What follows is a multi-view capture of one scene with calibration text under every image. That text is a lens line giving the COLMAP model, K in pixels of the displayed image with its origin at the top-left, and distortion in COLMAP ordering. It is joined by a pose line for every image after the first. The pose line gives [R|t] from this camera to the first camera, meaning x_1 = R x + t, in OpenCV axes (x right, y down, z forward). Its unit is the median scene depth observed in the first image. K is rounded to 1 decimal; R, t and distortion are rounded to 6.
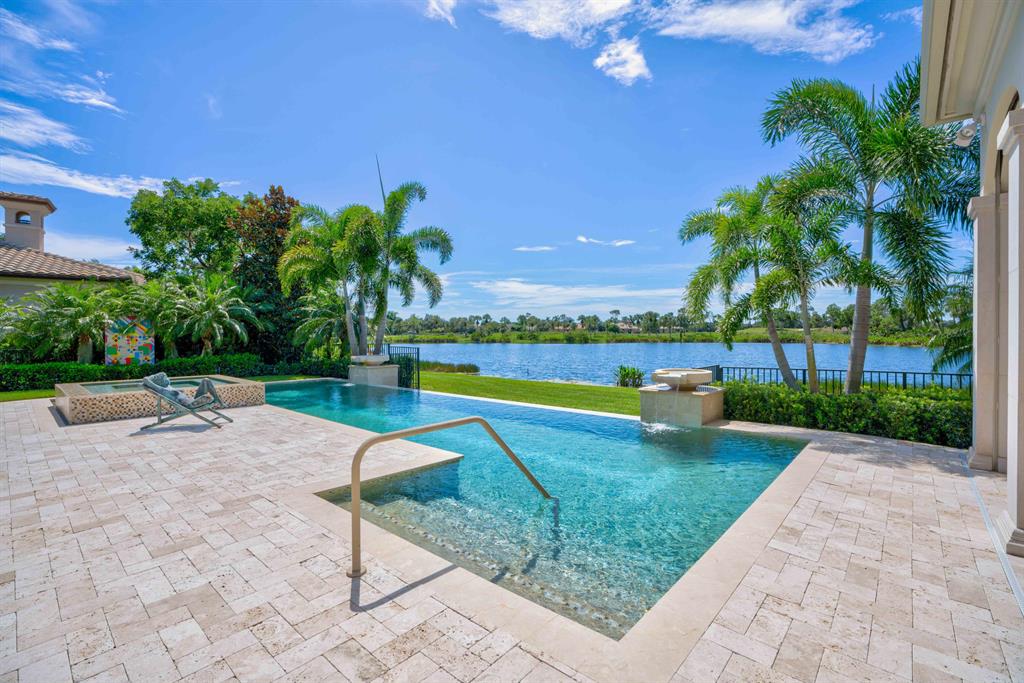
lens RADIAL K [[467.5, 0, 492.9], [0, 467.5, 320.8], [0, 0, 1]] dist [-0.036879, 0.009297]
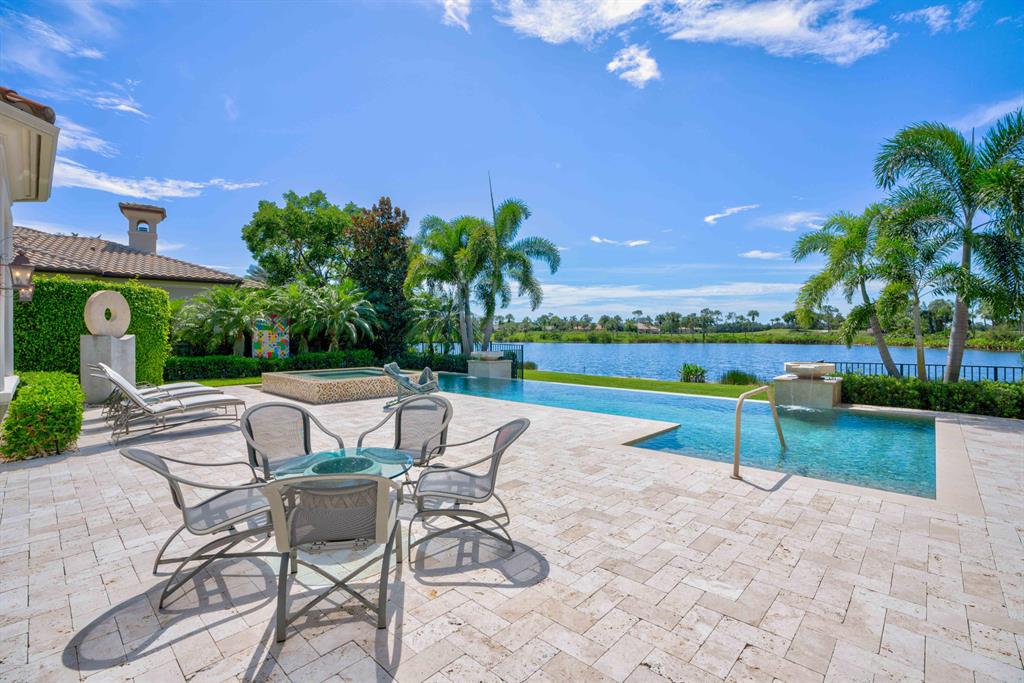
lens RADIAL K [[467.5, 0, 484.2], [0, 467.5, 308.3], [0, 0, 1]] dist [-0.036879, 0.009297]
pose [[0.999532, 0.005207, -0.030157, -0.184991], [-0.005969, 0.999664, -0.025239, -0.001260], [0.030016, 0.025408, 0.999226, -0.109037]]
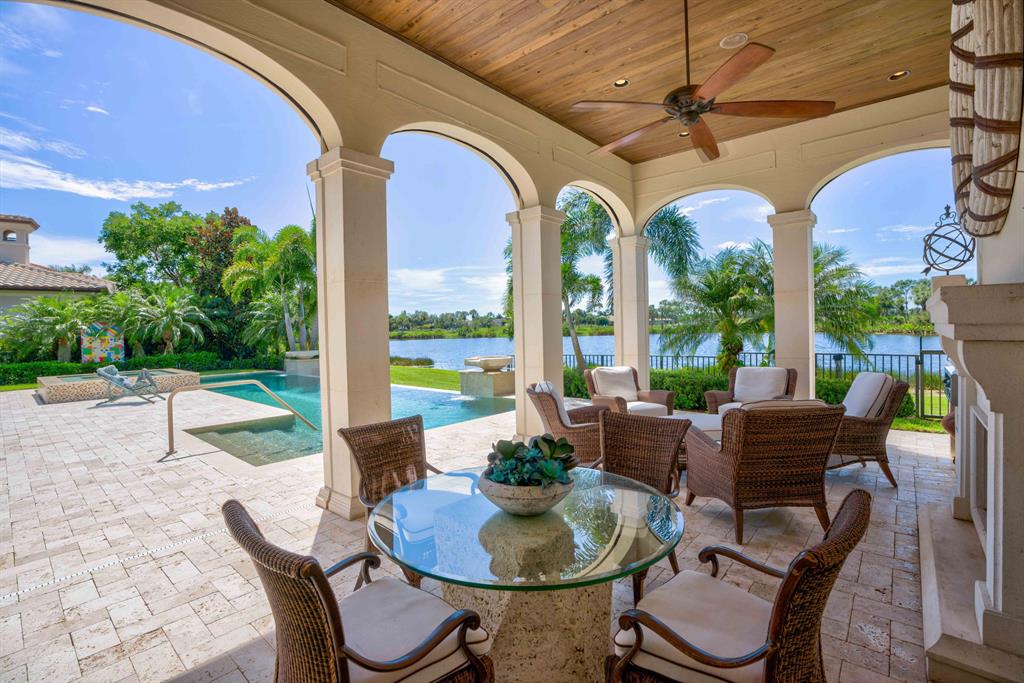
lens RADIAL K [[467.5, 0, 494.6], [0, 467.5, 318.4], [0, 0, 1]] dist [-0.036879, 0.009297]
pose [[0.999808, -0.018851, 0.005292, 0.184459], [0.018818, 0.999804, 0.006130, -0.006331], [-0.005407, -0.006030, 0.999967, -0.163025]]
